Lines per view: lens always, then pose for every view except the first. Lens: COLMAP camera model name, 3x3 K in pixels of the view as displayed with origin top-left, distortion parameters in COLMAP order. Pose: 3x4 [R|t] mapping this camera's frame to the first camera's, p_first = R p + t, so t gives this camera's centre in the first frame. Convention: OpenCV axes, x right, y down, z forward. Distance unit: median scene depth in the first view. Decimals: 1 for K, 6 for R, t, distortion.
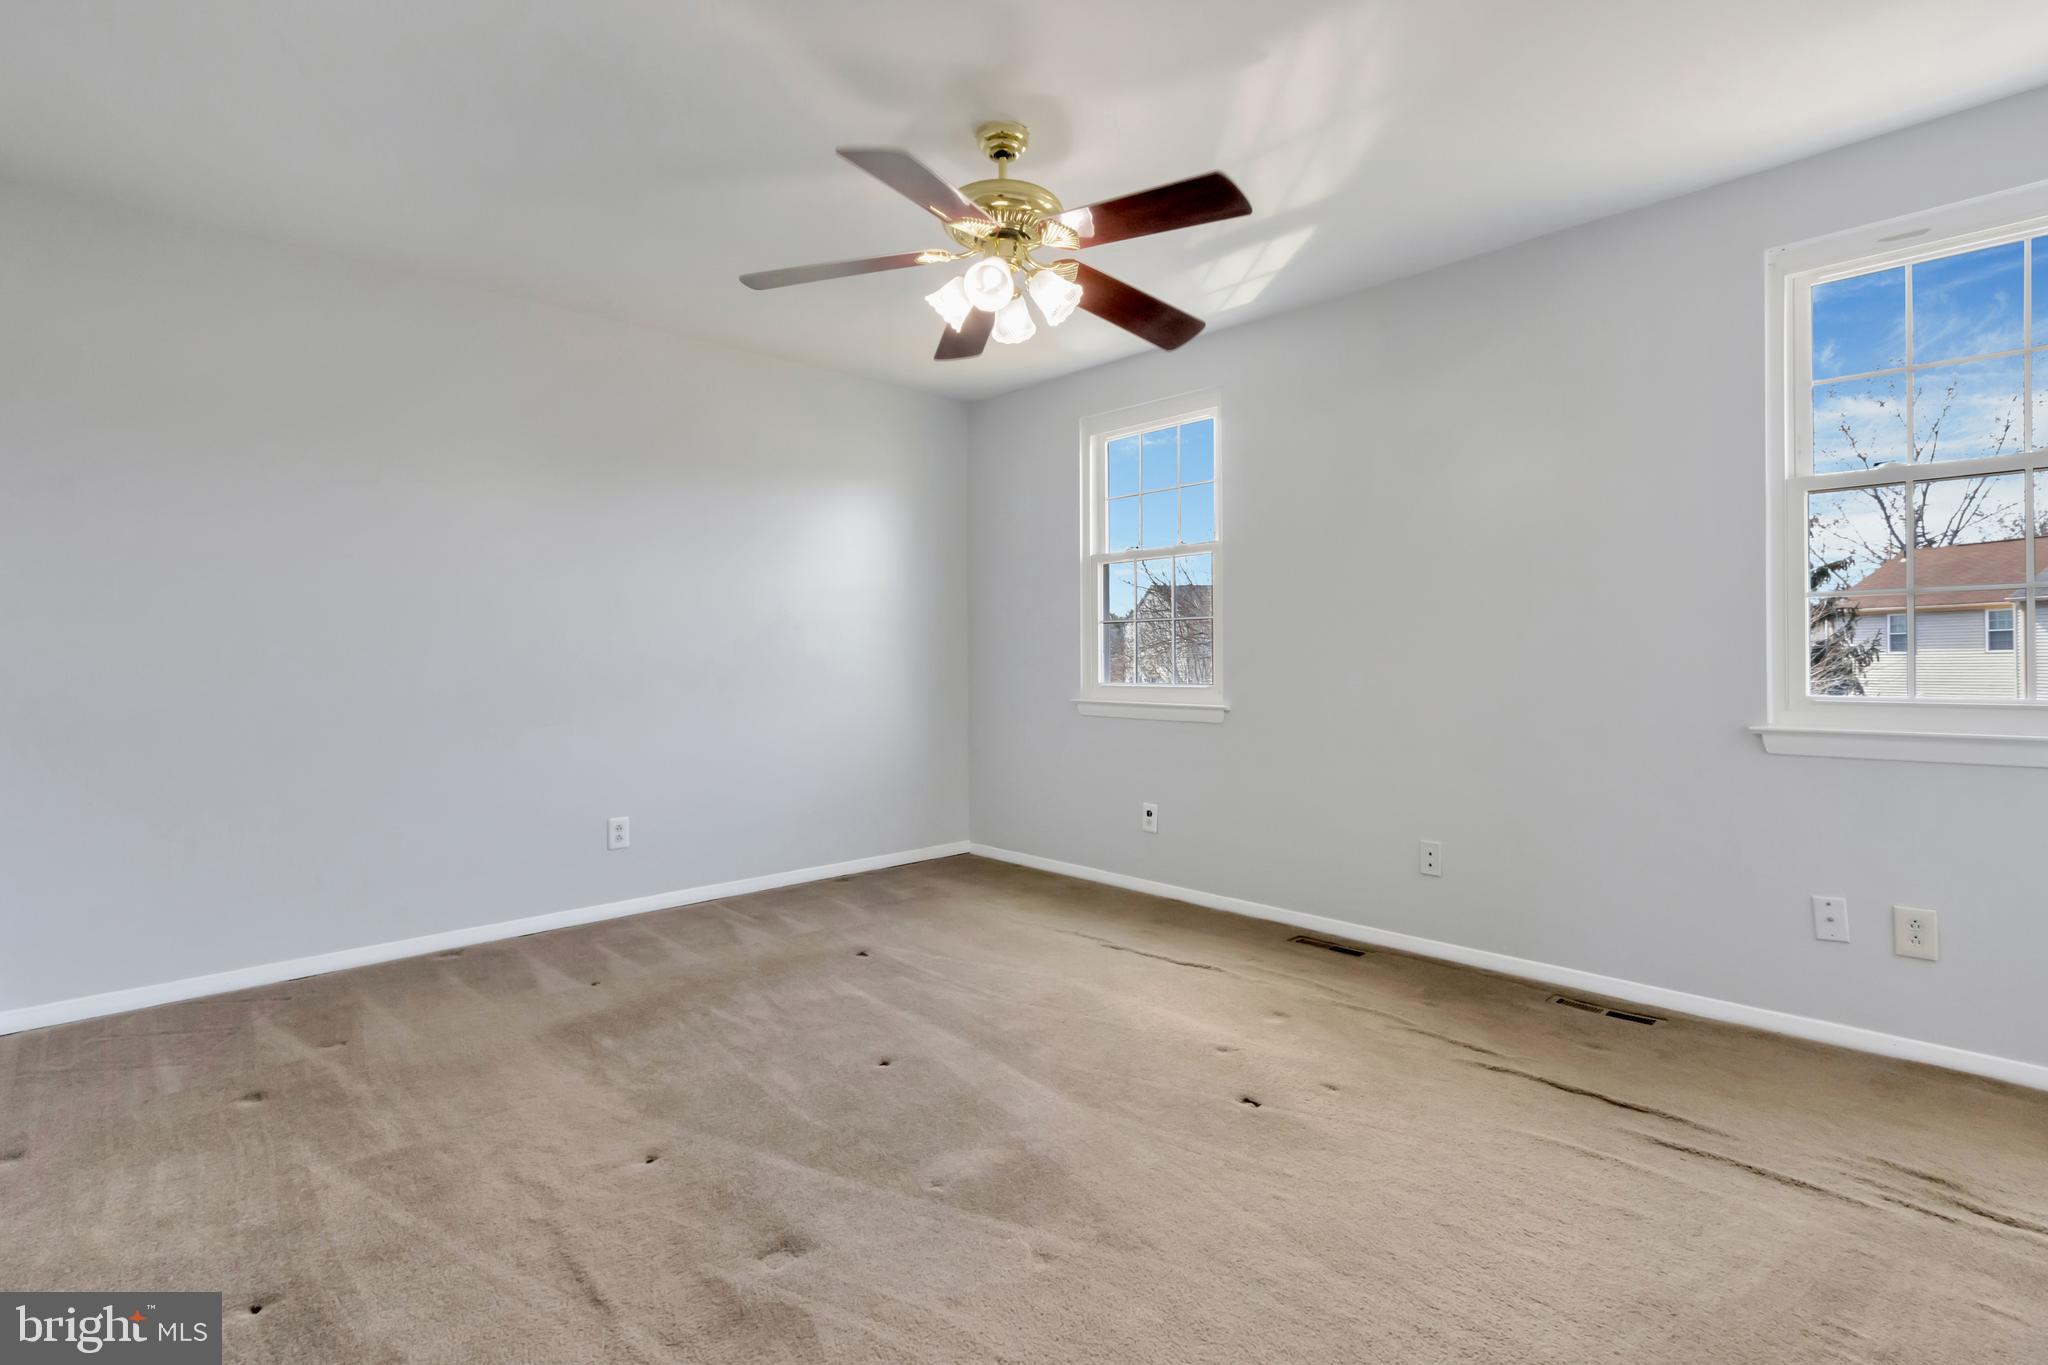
lens RADIAL K [[950.1, 0, 1046.4], [0, 950.1, 665.9], [0, 0, 1]] dist [0.000022, -0.000370]
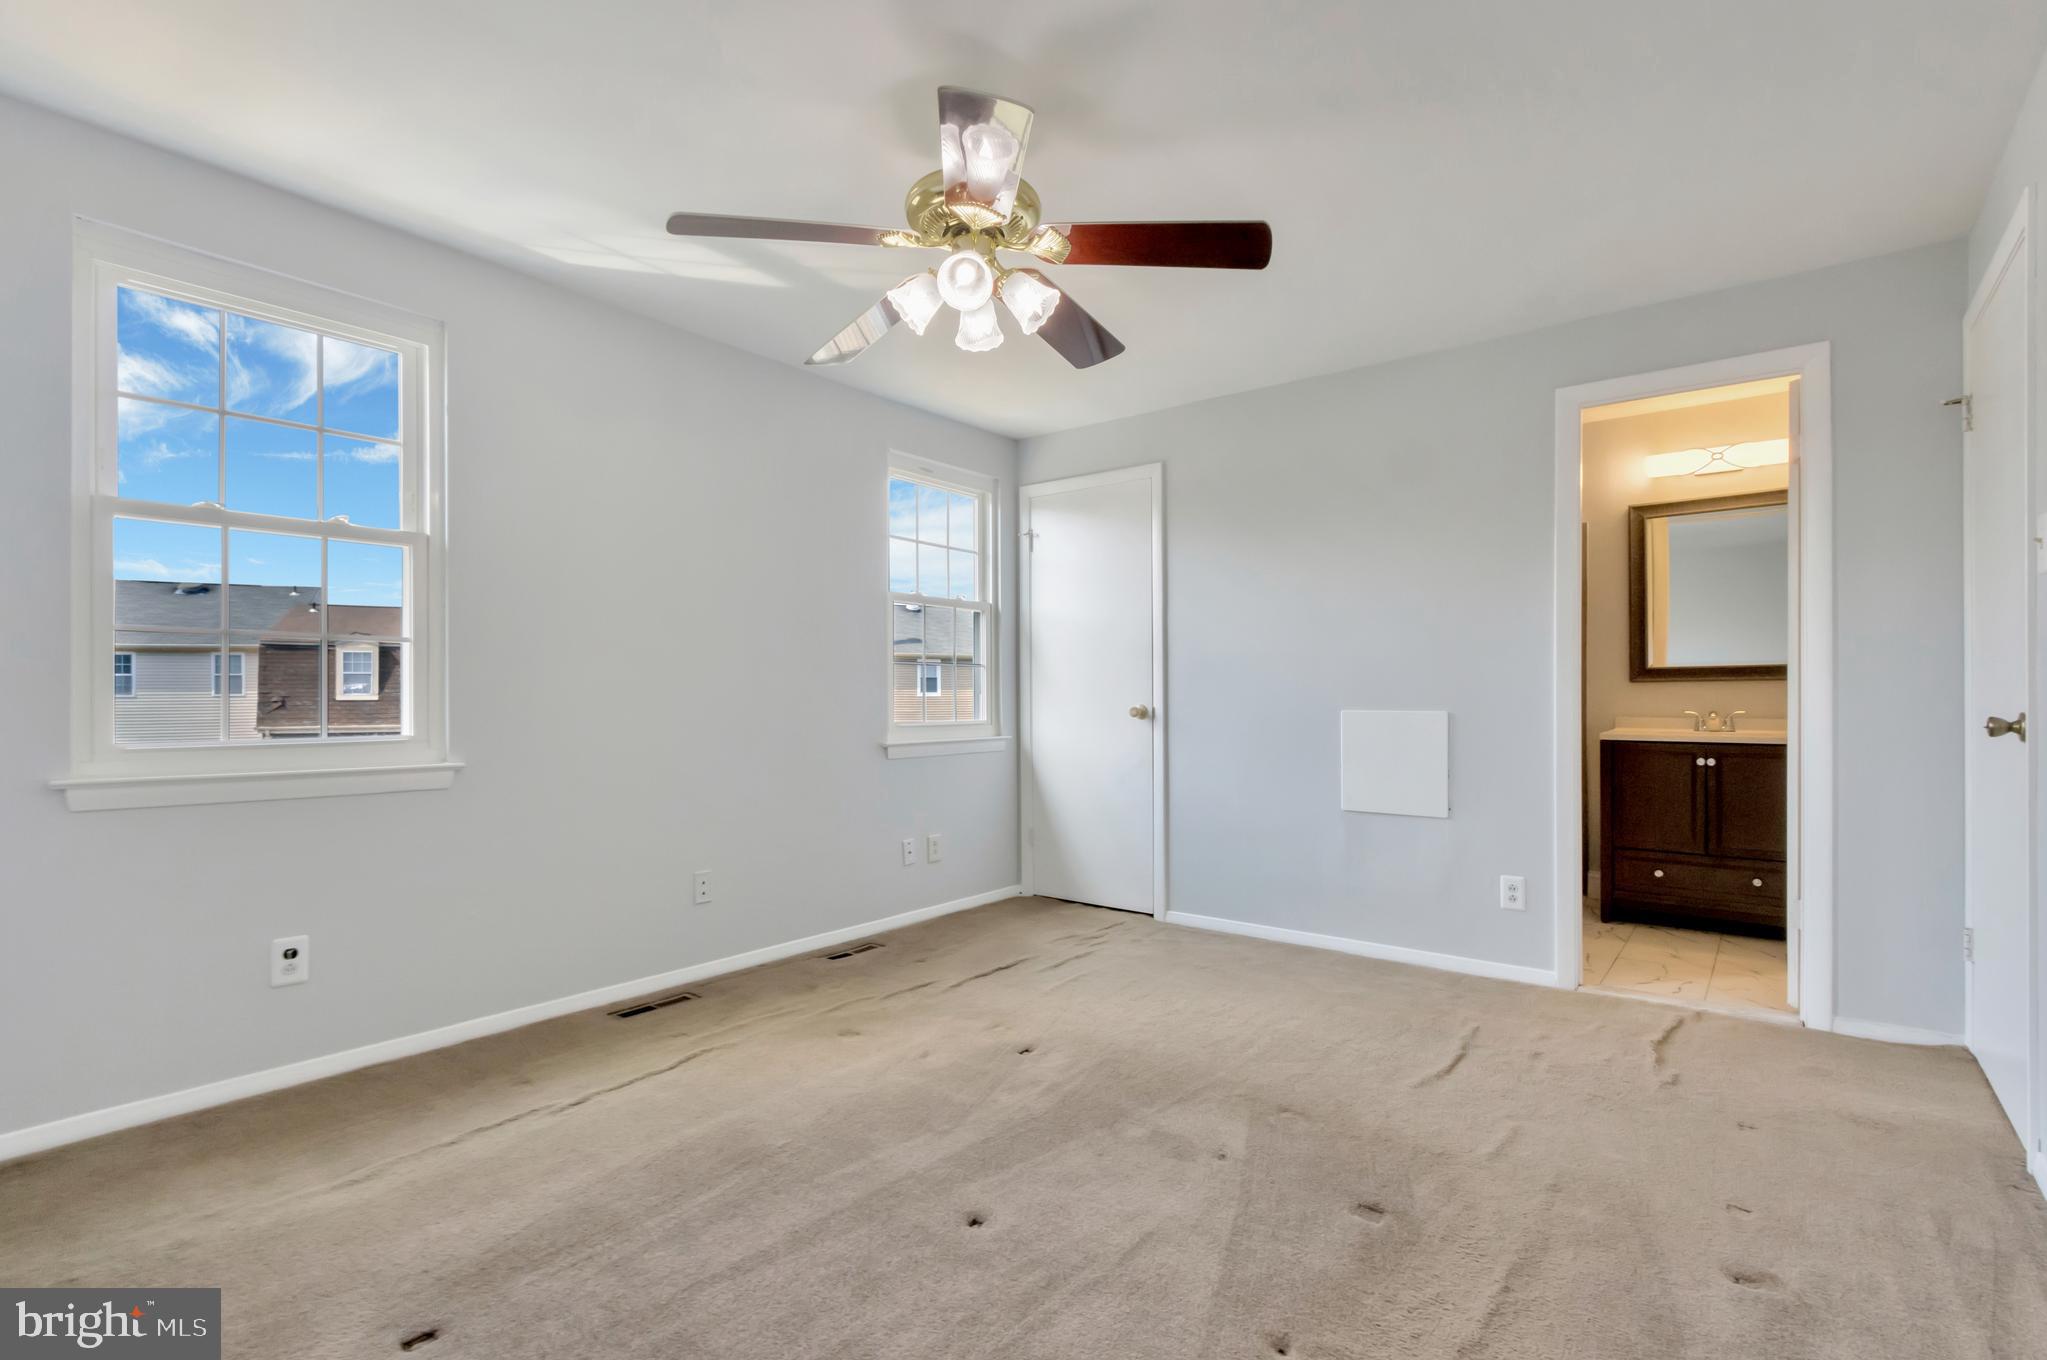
lens RADIAL K [[950.5, 0, 1021.4], [0, 950.5, 692.4], [0, 0, 1]] dist [0.008941, -0.003918]
pose [[-0.130558, 0.008383, 0.991405, -0.833566], [0.000228, 0.999964, -0.008425, -0.008553], [-0.991441, -0.000874, -0.130556, 0.927107]]
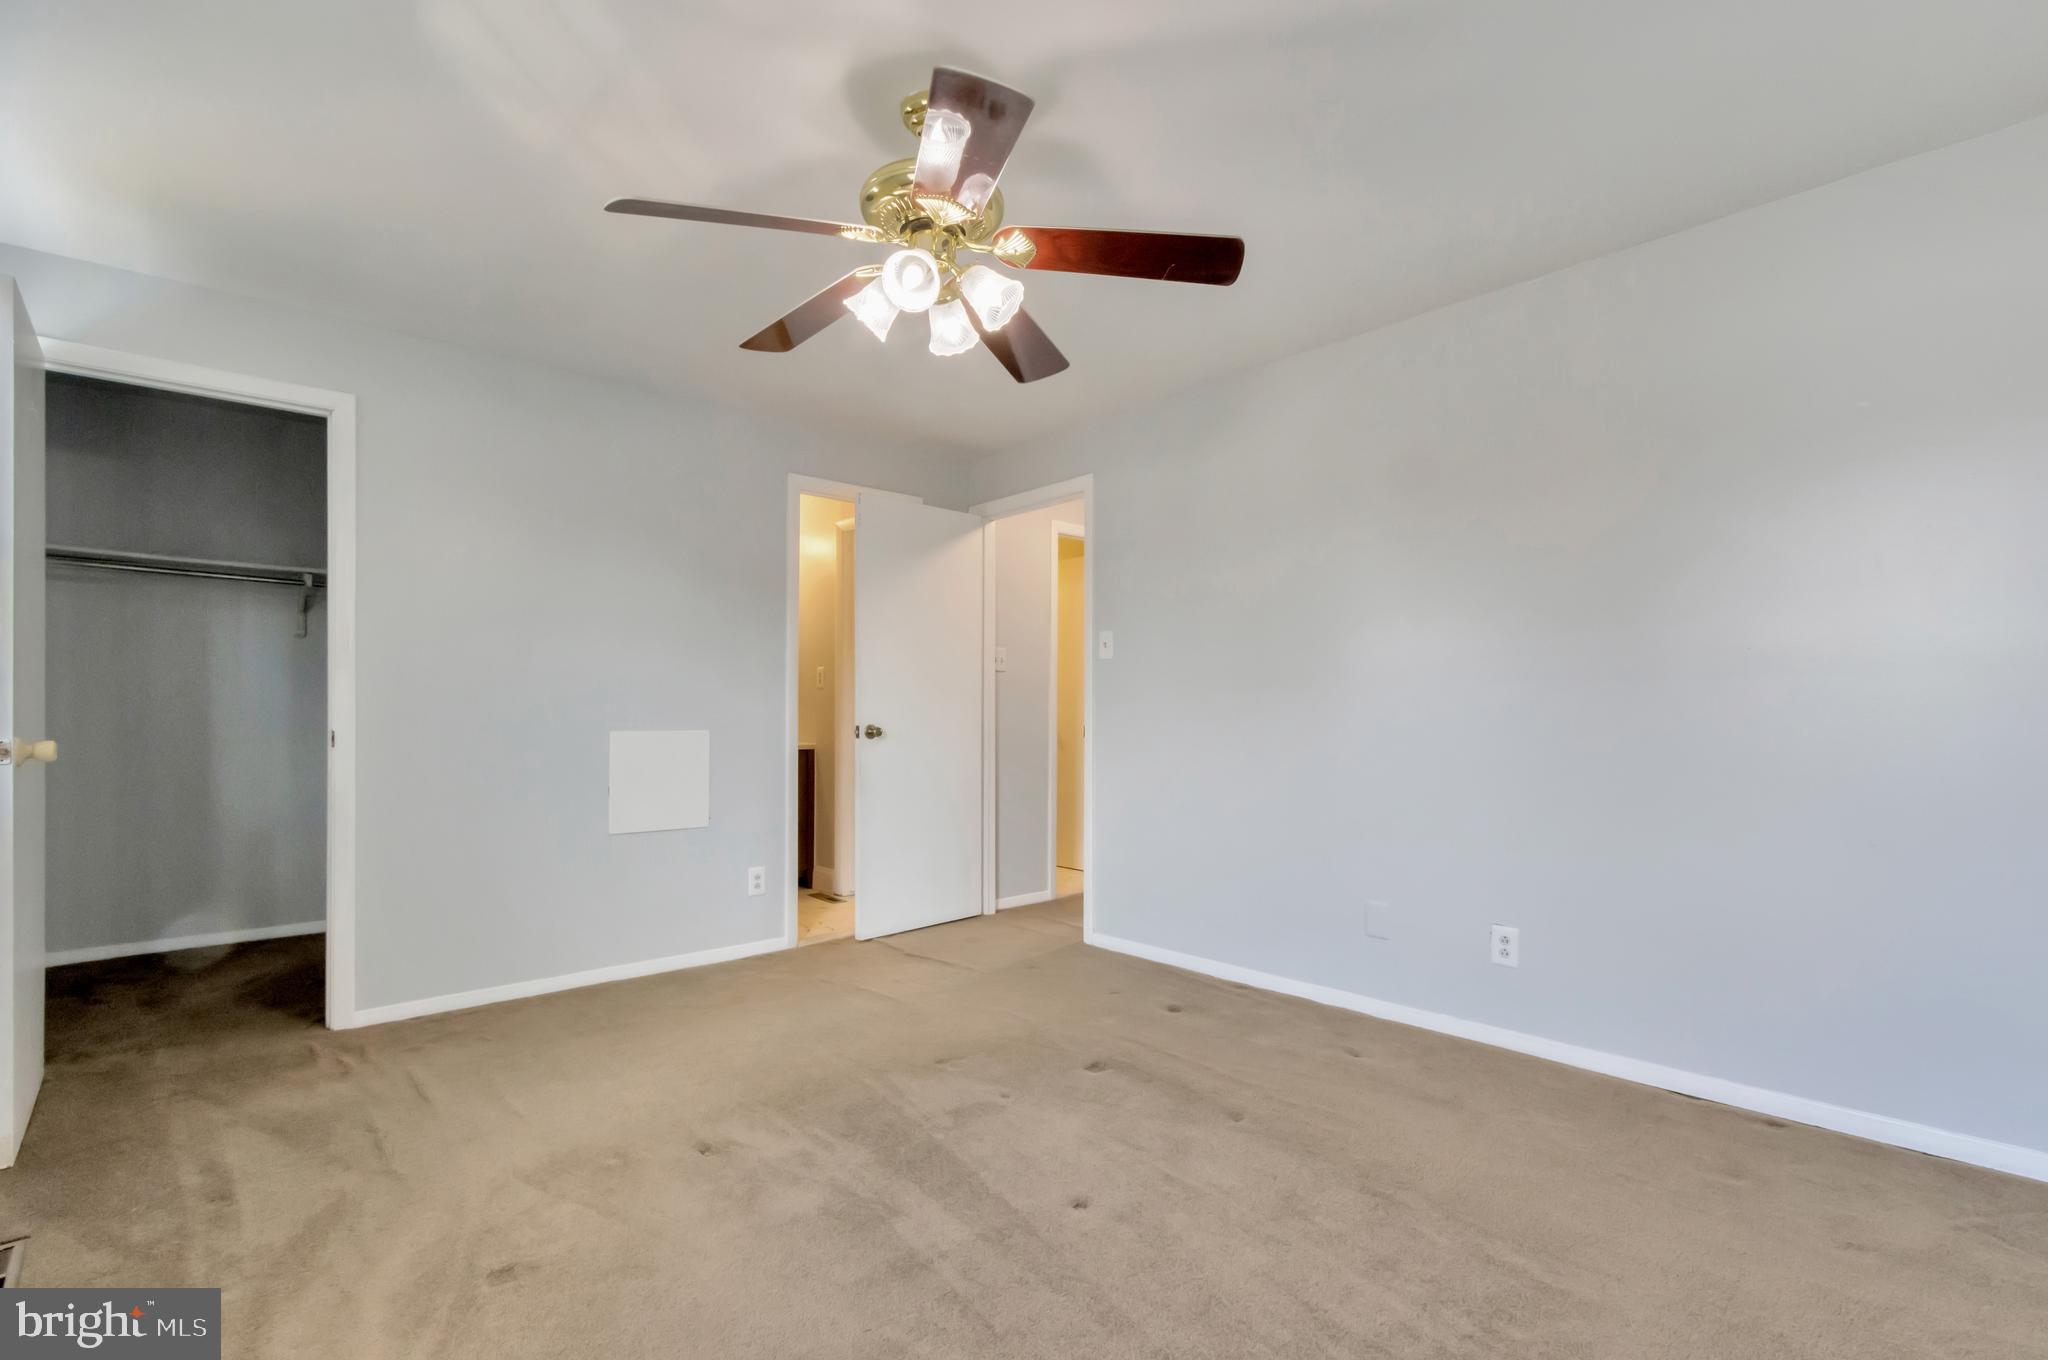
lens RADIAL K [[951.0, 0, 1021.9], [0, 951.0, 692.4], [0, 0, 1]] dist [0.008941, -0.003918]
pose [[-0.999465, 0.005878, 0.032176, -0.116521], [0.004990, 0.999607, -0.027596, -0.007301], [-0.032325, -0.027420, -0.999101, 1.625725]]
